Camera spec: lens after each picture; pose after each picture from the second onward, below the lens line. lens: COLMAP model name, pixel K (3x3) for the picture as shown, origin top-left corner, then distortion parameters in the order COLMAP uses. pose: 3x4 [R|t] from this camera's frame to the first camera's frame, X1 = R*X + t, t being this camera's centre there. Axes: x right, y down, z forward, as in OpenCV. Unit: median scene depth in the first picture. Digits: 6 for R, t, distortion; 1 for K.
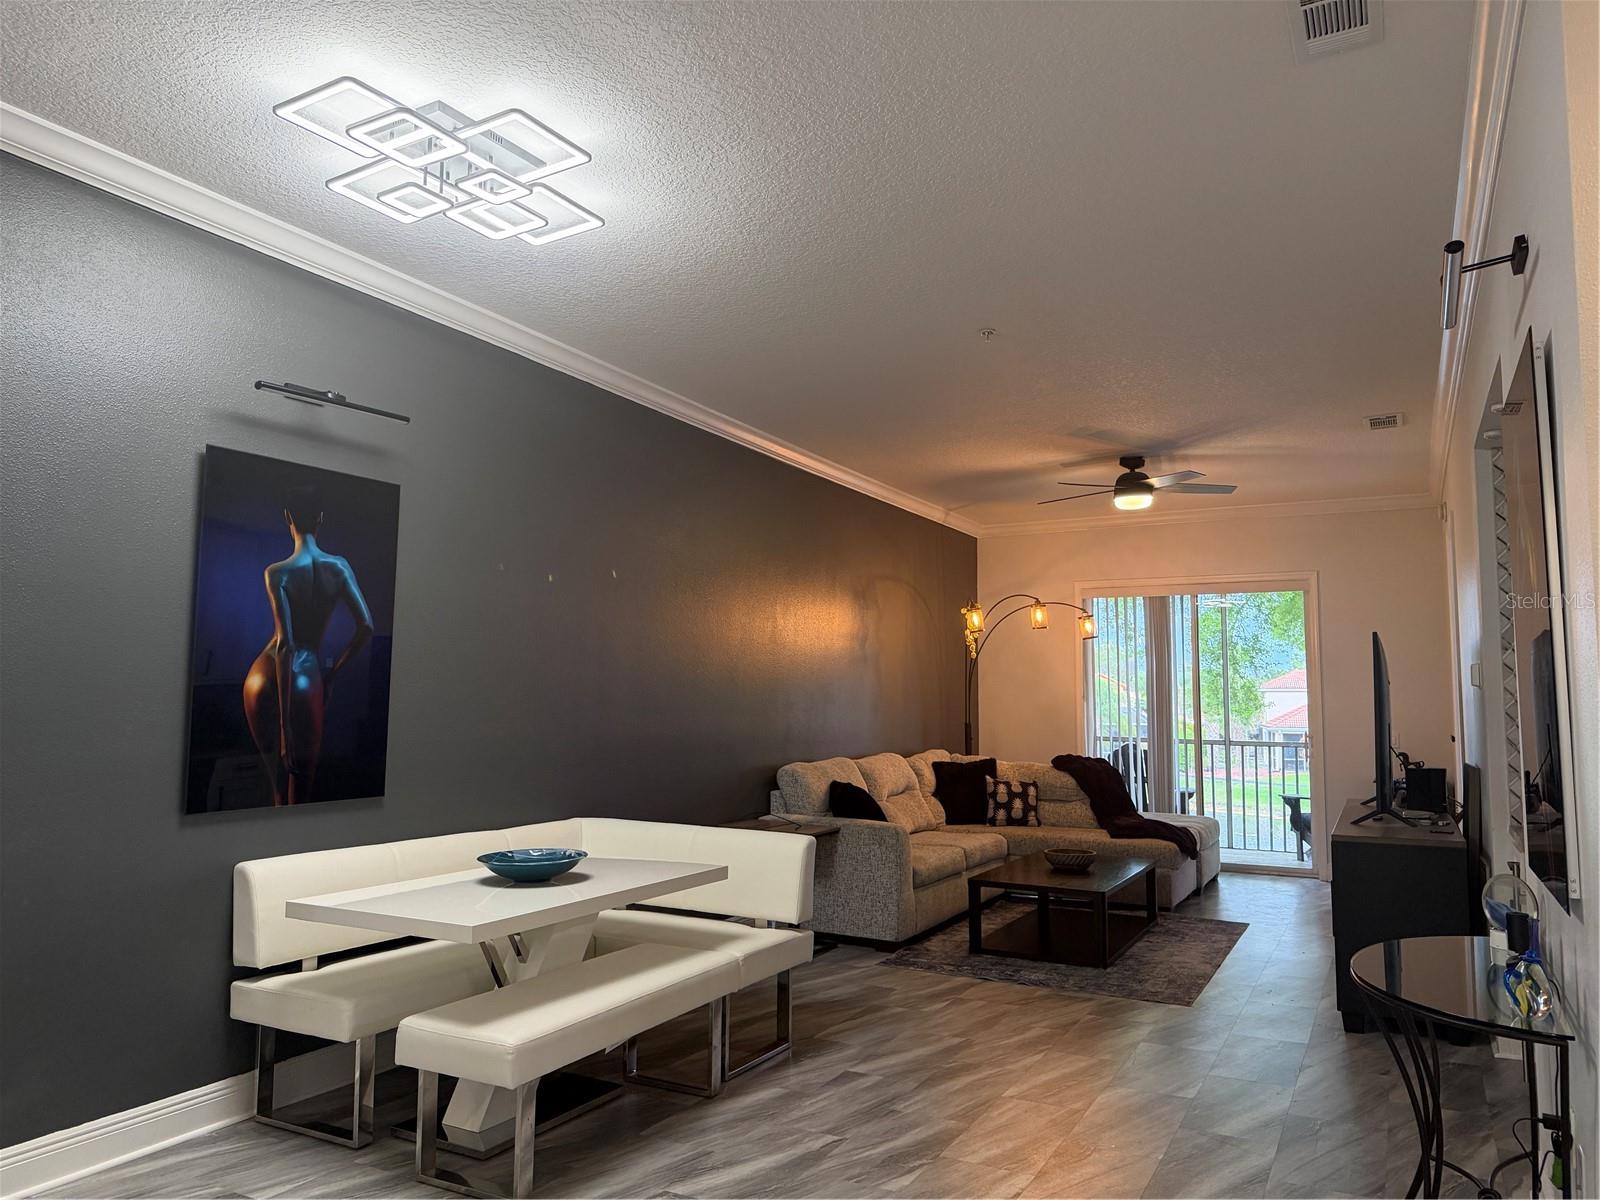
lens RADIAL K [[1121.7, 0, 800.1], [0, 1121.7, 602.8], [0, 0, 1]] dist [0.125228, -0.156772]
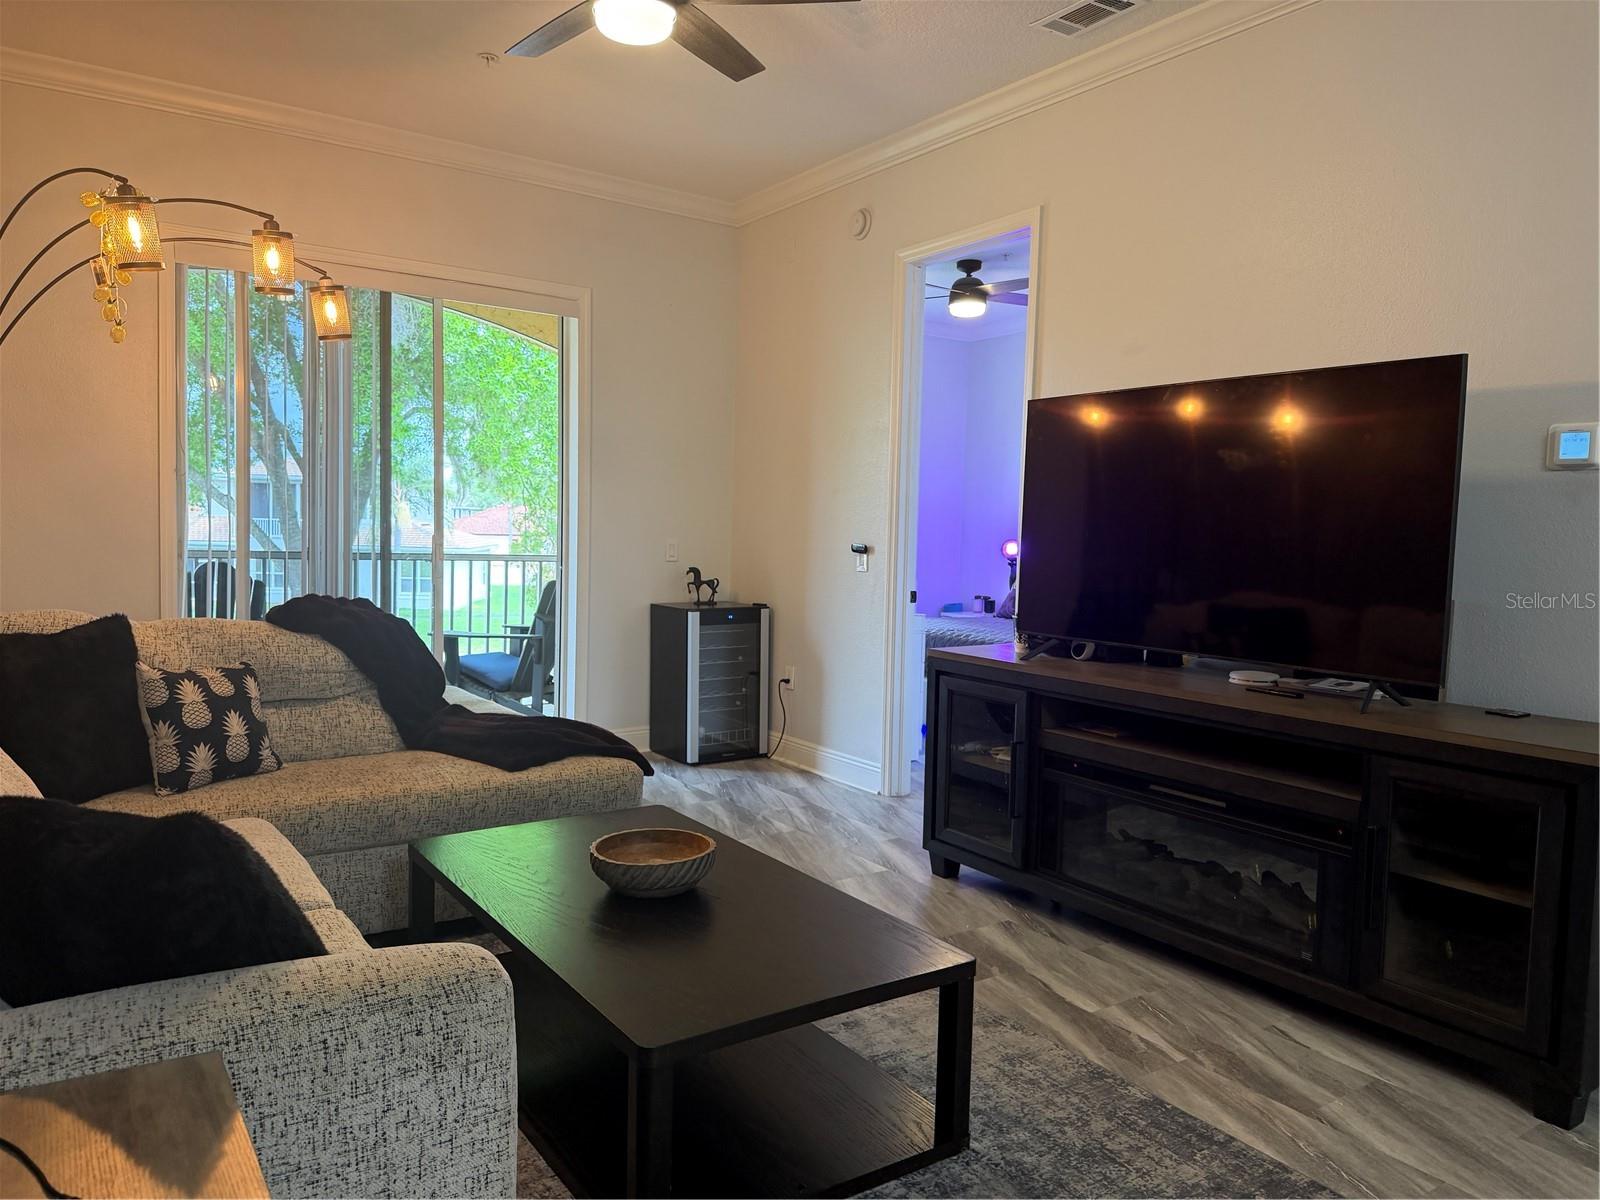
lens RADIAL K [[1122.4, 0, 800.1], [0, 1122.4, 602.7], [0, 0, 1]] dist [0.036399, -0.045115]
pose [[0.457643, -0.054153, 0.887485, -0.069163], [-0.100699, 0.988565, 0.112248, 0.069558], [-0.883415, -0.140739, 0.446957, 0.647621]]
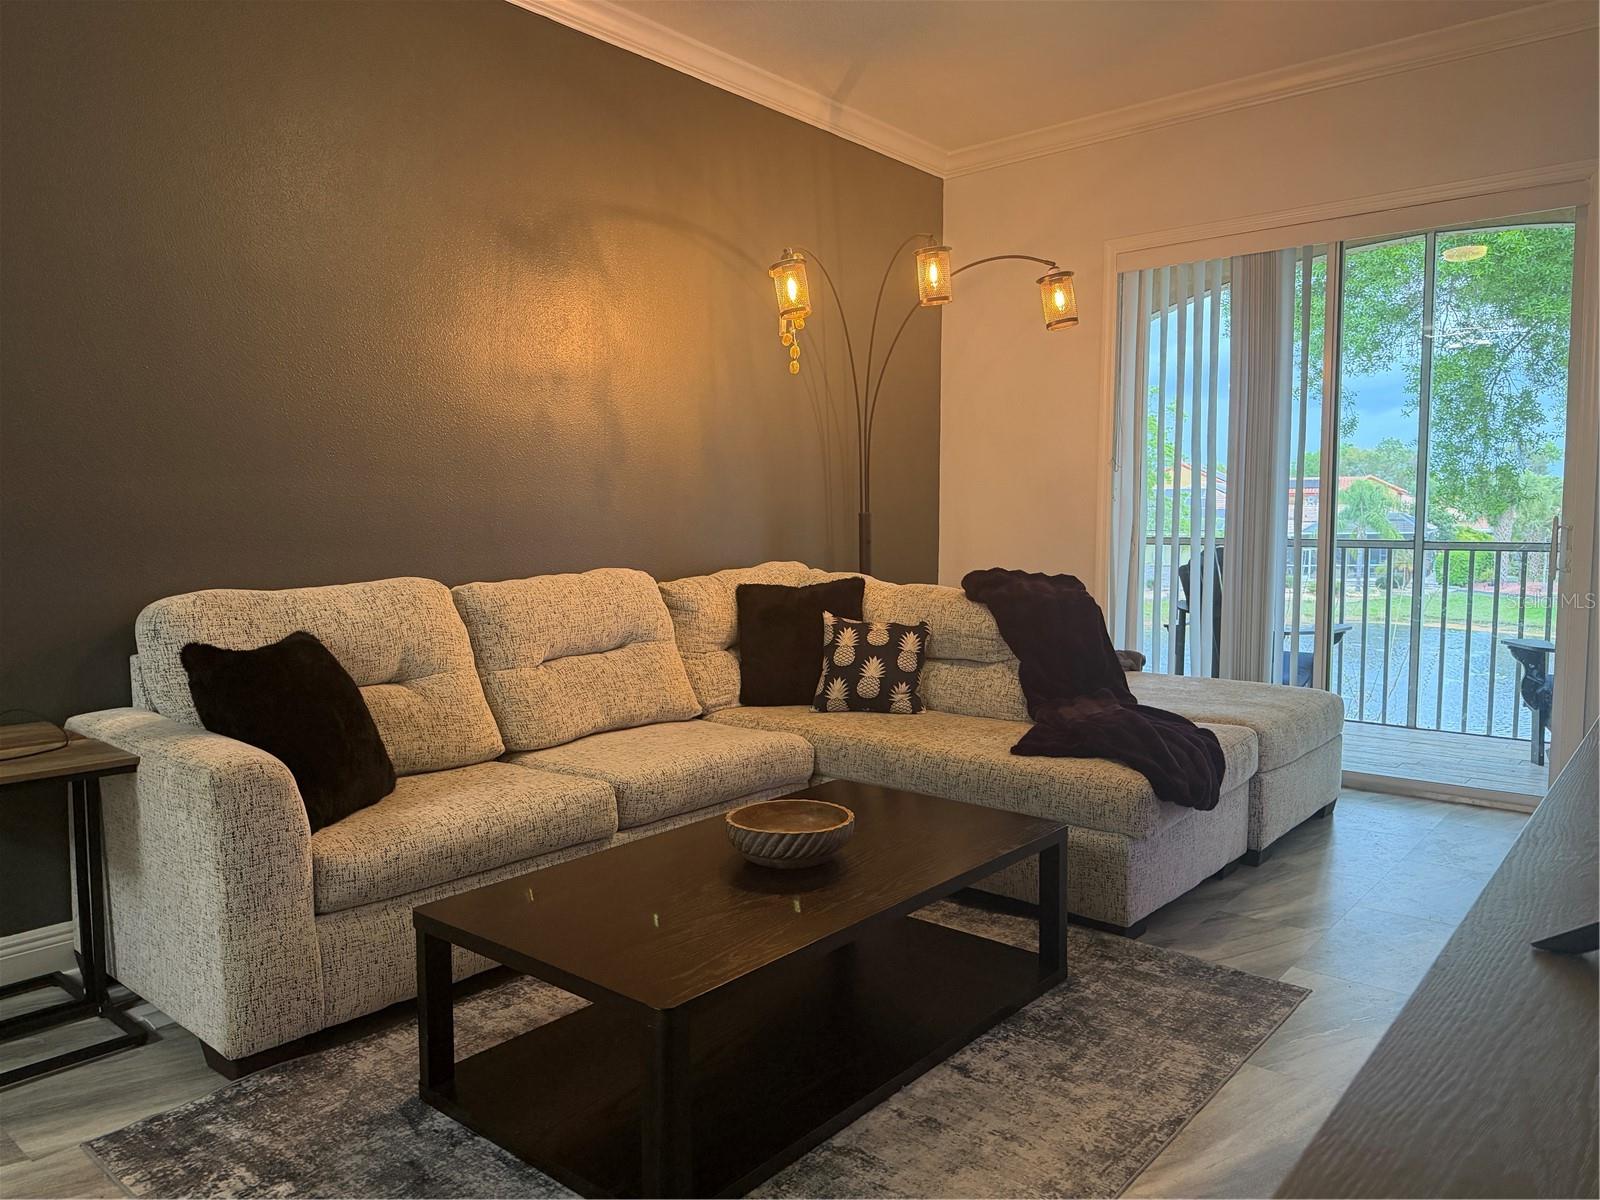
lens RADIAL K [[1121.7, 0, 800.1], [0, 1121.7, 602.8], [0, 0, 1]] dist [0.125228, -0.156772]
pose [[0.977362, 0.006995, -0.211460, 0.263983], [0.028323, 0.986131, 0.163532, 0.068439], [0.209671, -0.165819, 0.963609, 0.524876]]
